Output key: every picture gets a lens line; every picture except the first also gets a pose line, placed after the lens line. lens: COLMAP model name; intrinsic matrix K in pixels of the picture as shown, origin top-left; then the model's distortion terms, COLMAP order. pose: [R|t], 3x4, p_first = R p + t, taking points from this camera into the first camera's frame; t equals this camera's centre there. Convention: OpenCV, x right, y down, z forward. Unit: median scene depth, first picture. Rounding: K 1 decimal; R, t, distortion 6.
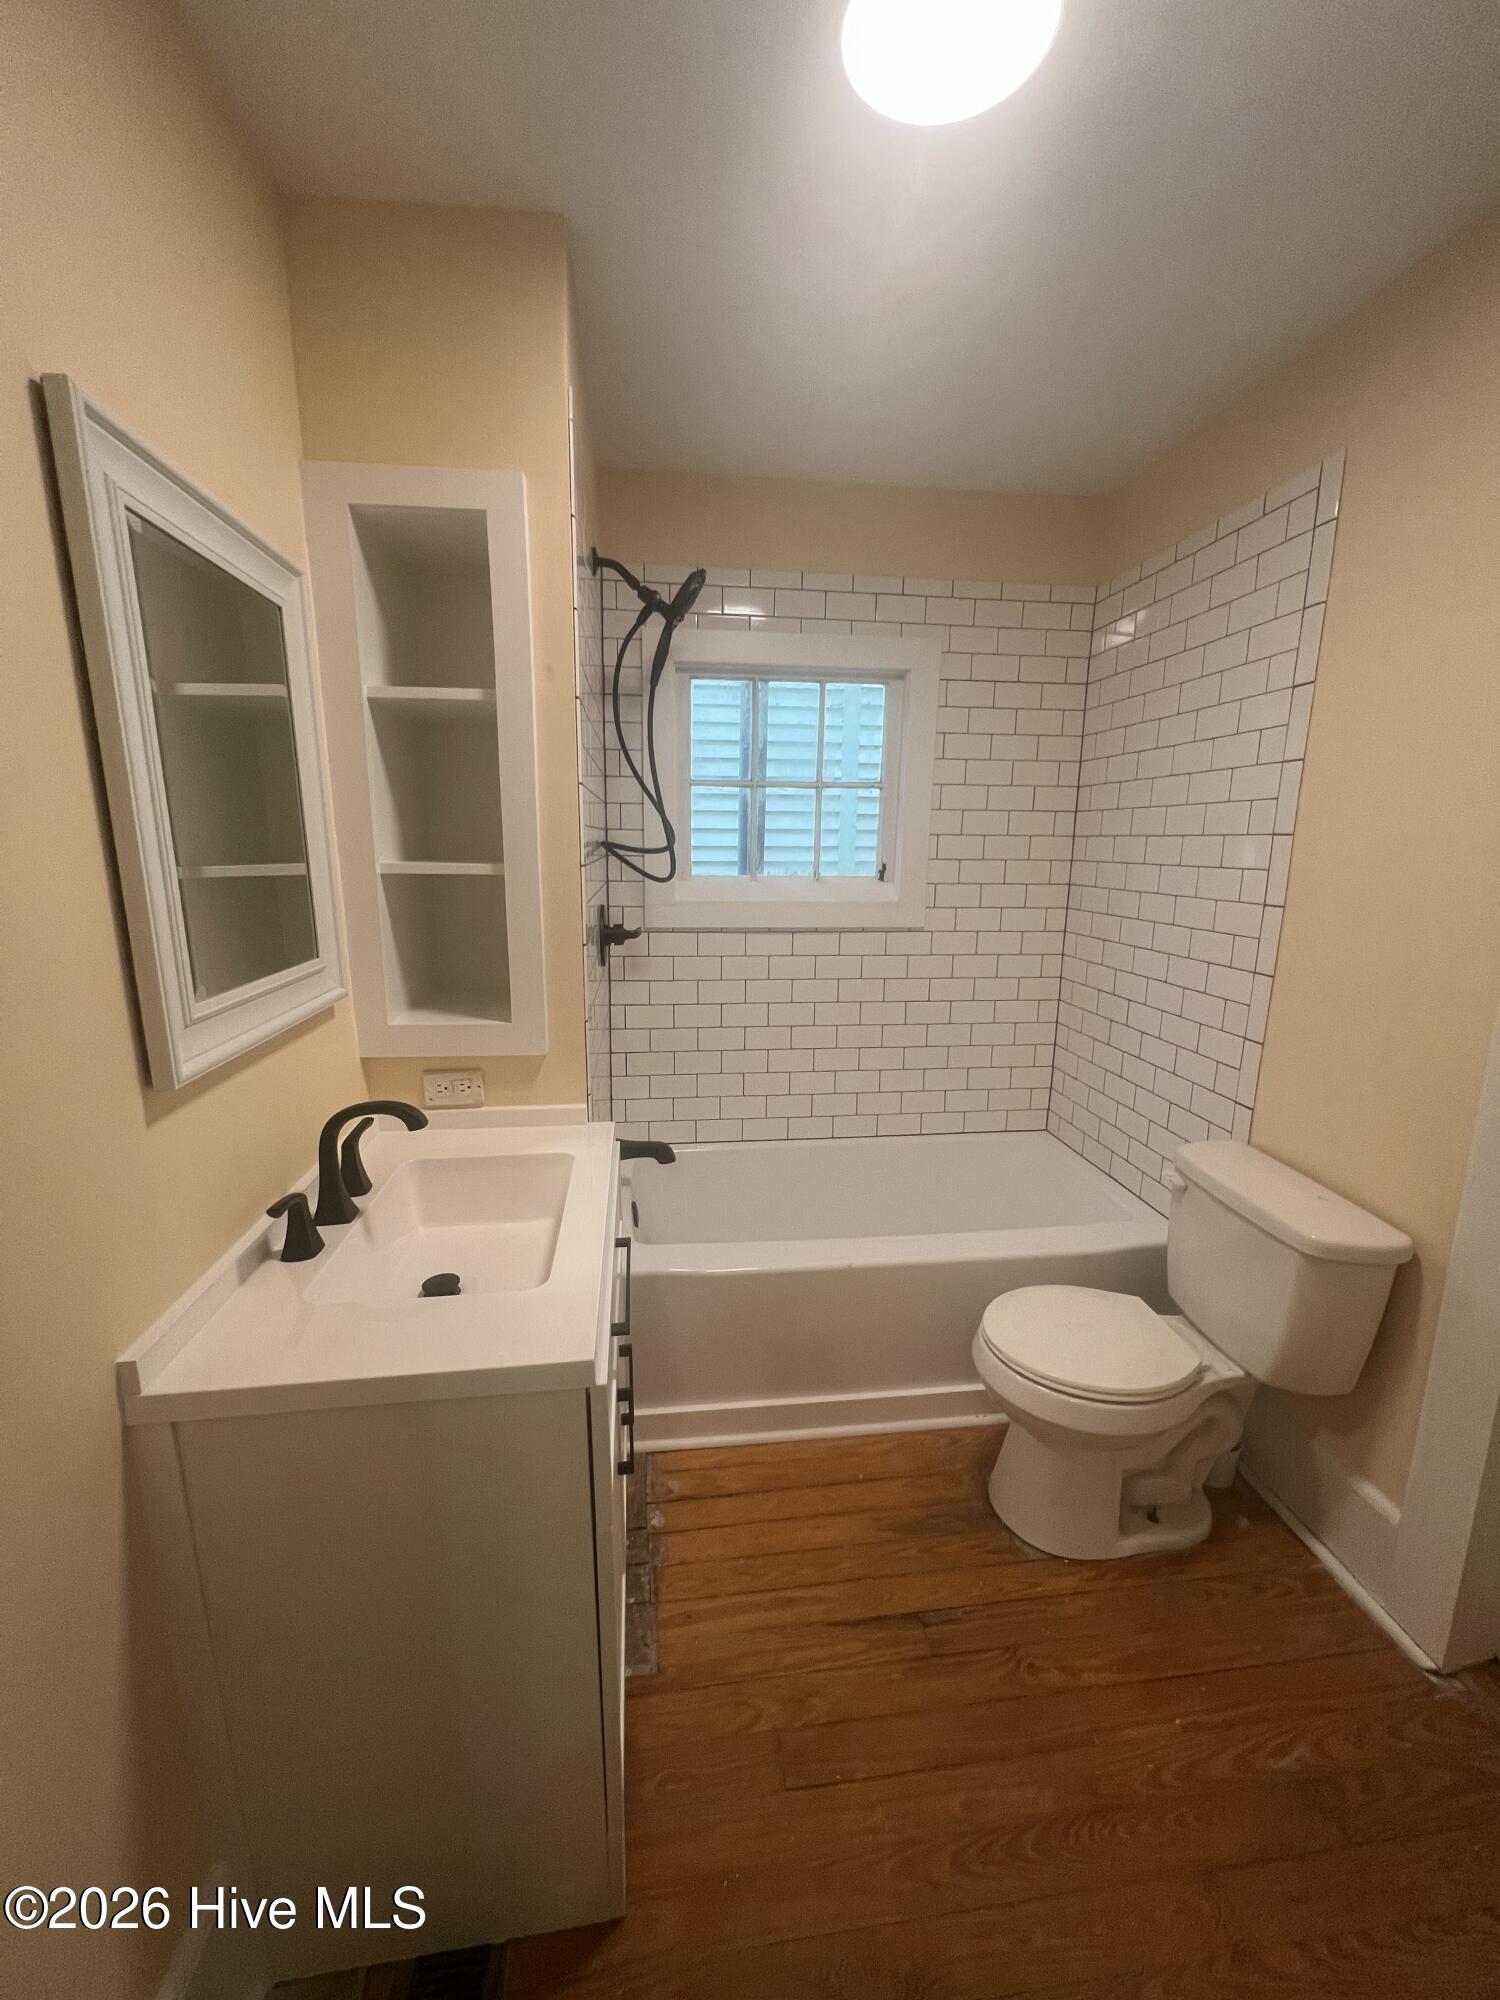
lens RADIAL K [[797.8, 0, 745.7], [0, 797.8, 997.5], [0, 0, 1]] dist [0.001718, 0.000501]
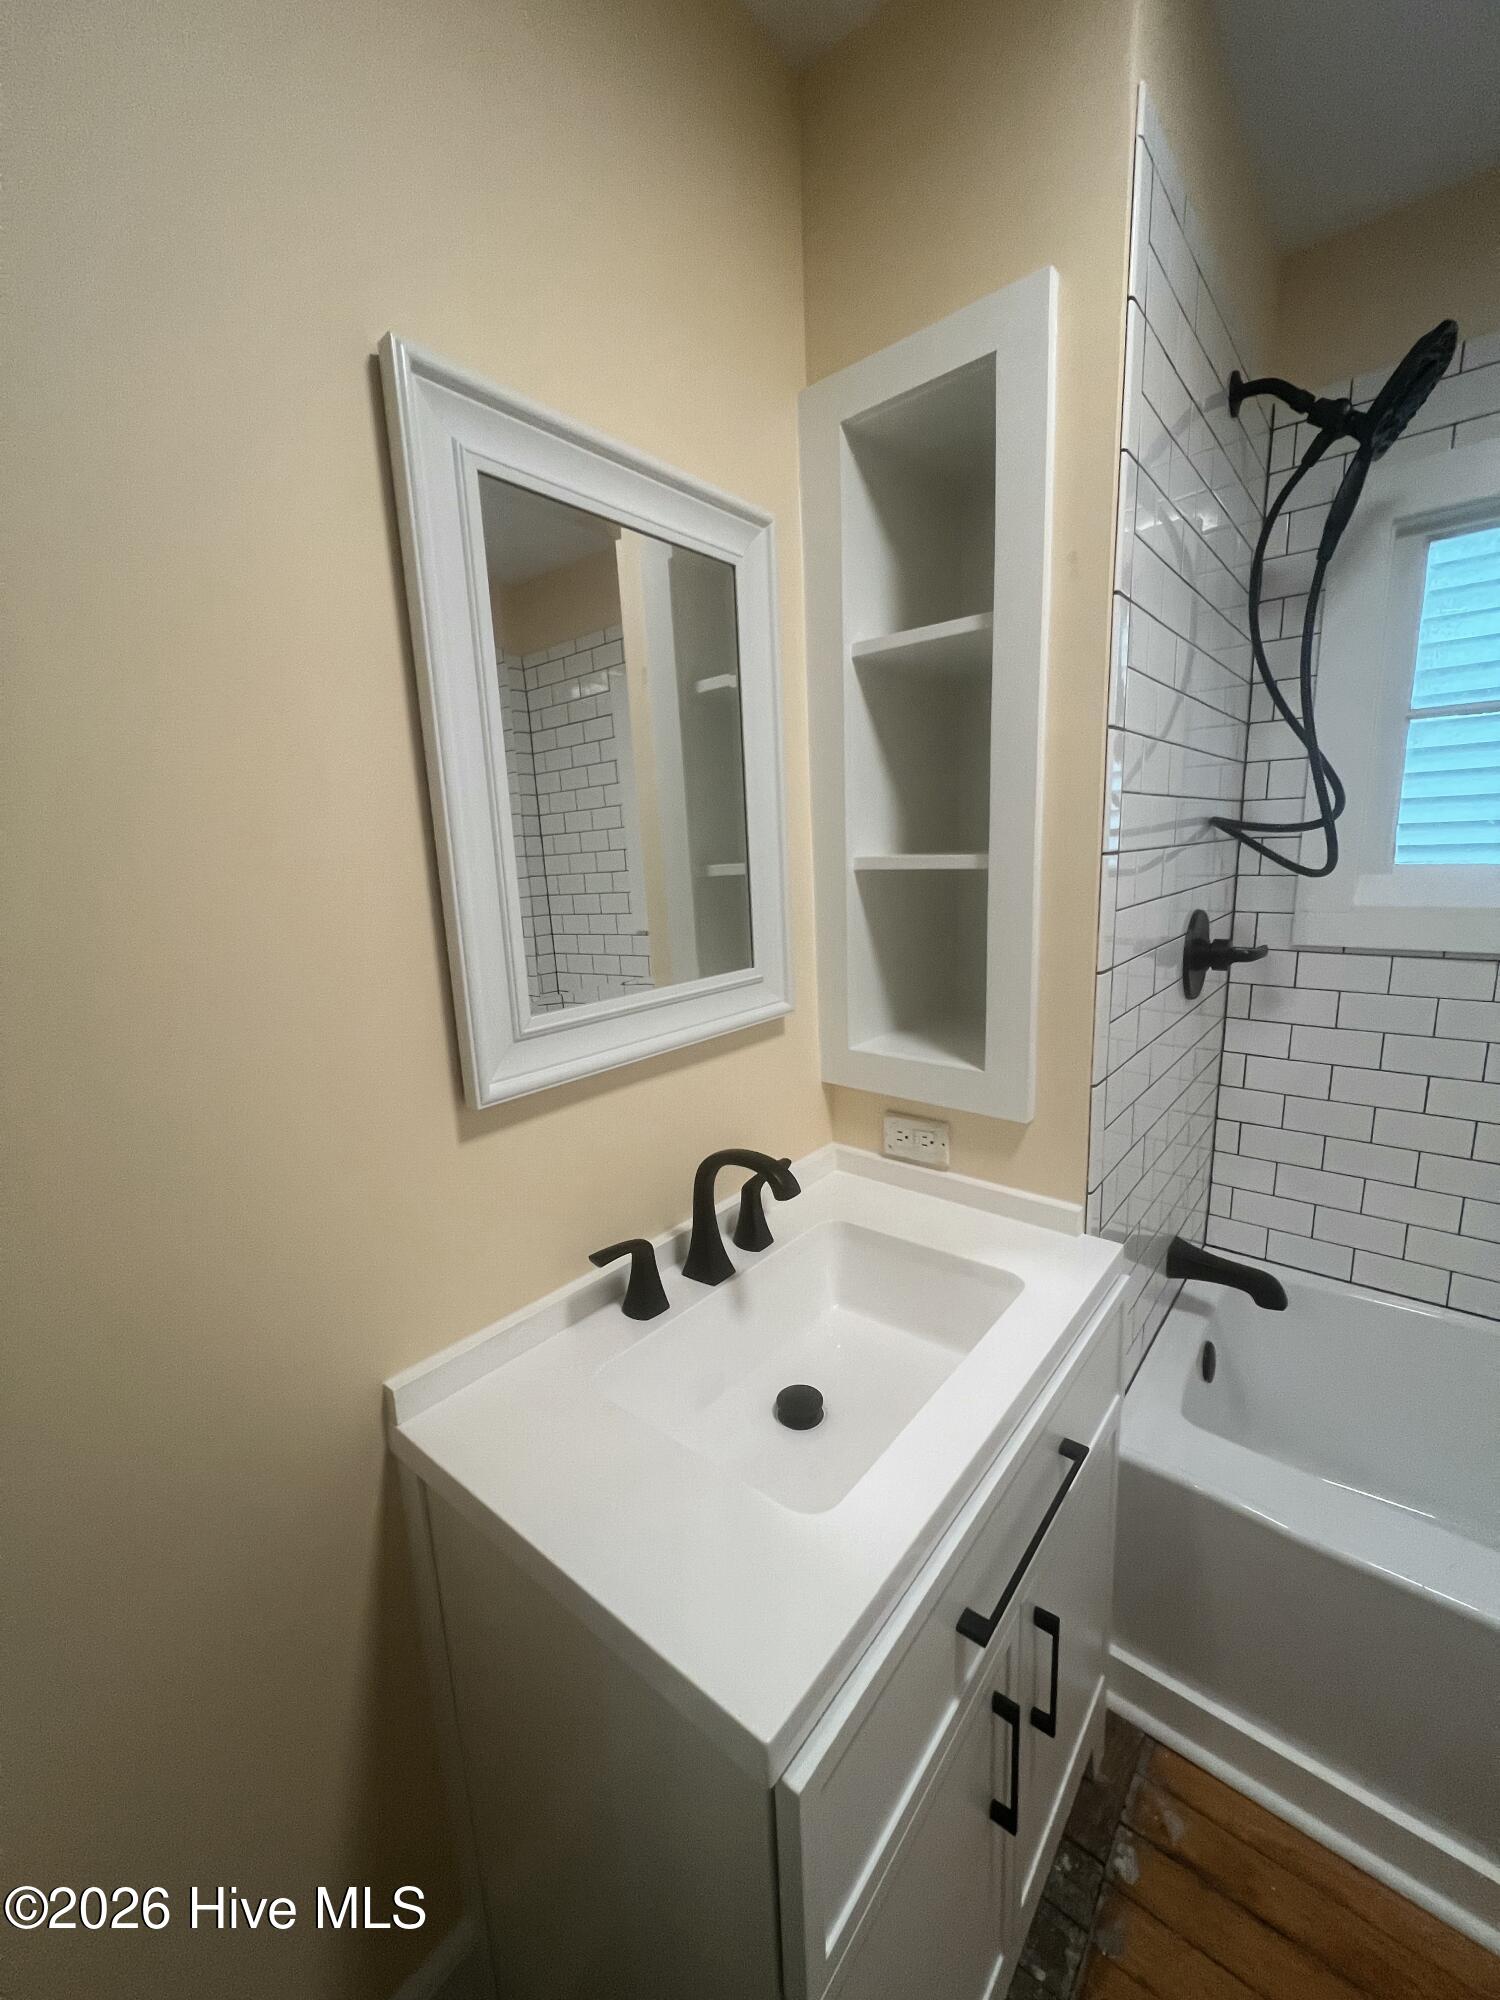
lens RADIAL K [[797.1, 0, 750.0], [0, 797.1, 1000.0], [0, 0, 1]] dist [-0.000270, -0.000181]
pose [[0.681357, 0.102613, -0.724722, 0.082156], [-0.096661, 0.994067, 0.049872, -0.047742], [0.725540, 0.036071, 0.687234, 0.330132]]
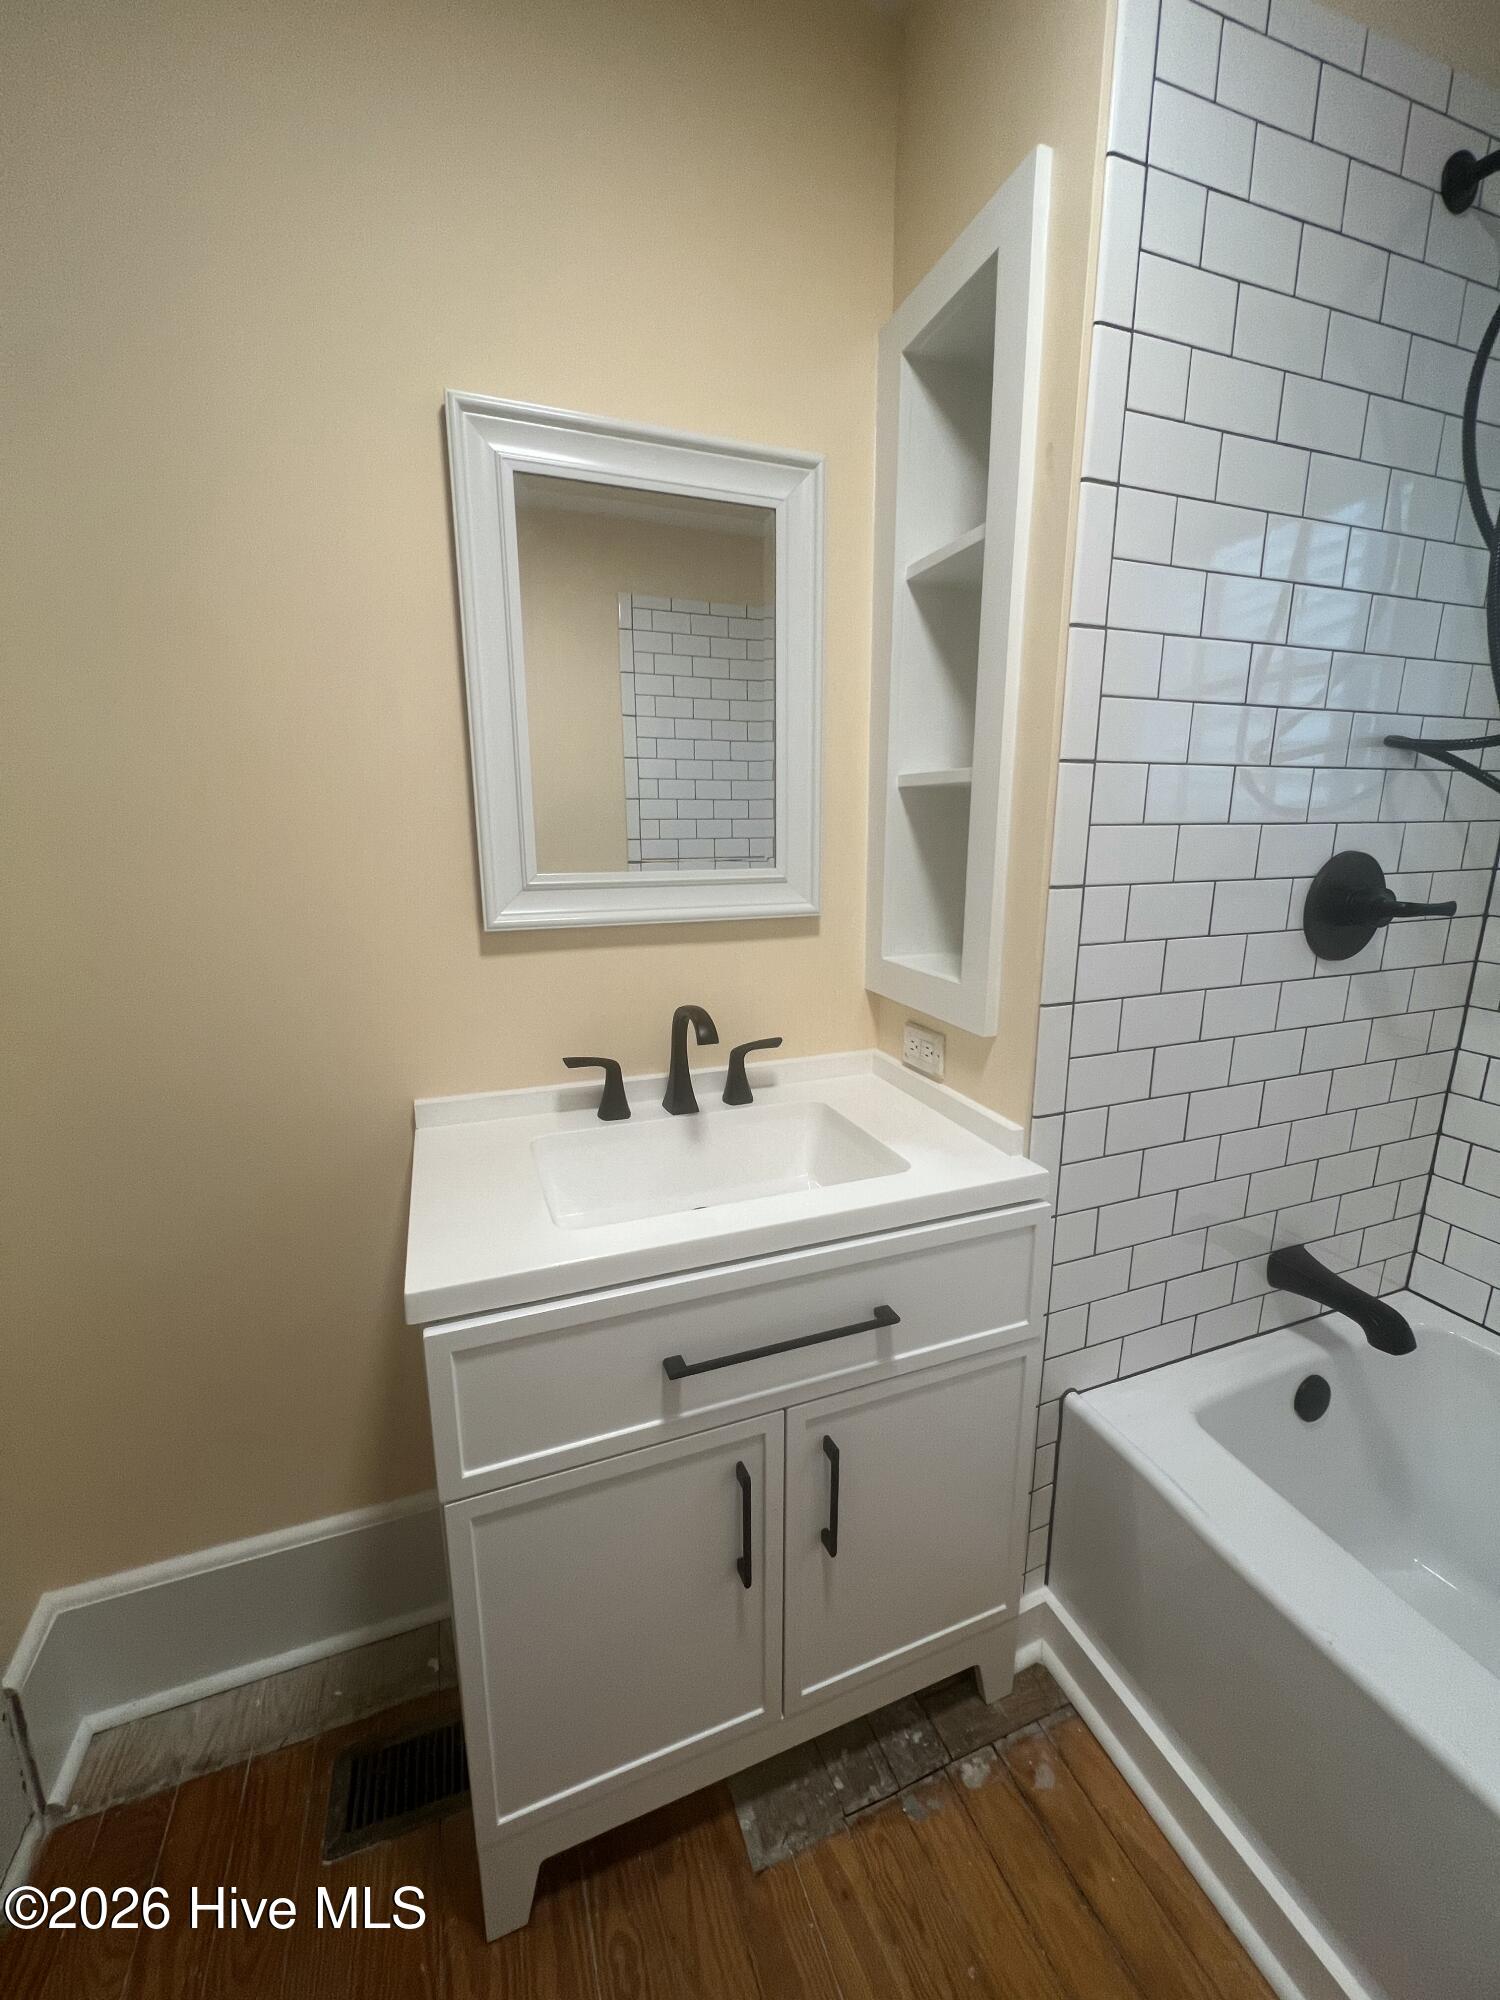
lens RADIAL K [[797.1, 0, 750.0], [0, 797.1, 1000.0], [0, 0, 1]] dist [-0.000270, -0.000181]
pose [[0.236998, 0.196909, -0.951346, 0.364960], [-0.180770, 0.971081, 0.155960, -0.032546], [0.954544, 0.135012, 0.265740, 0.602566]]
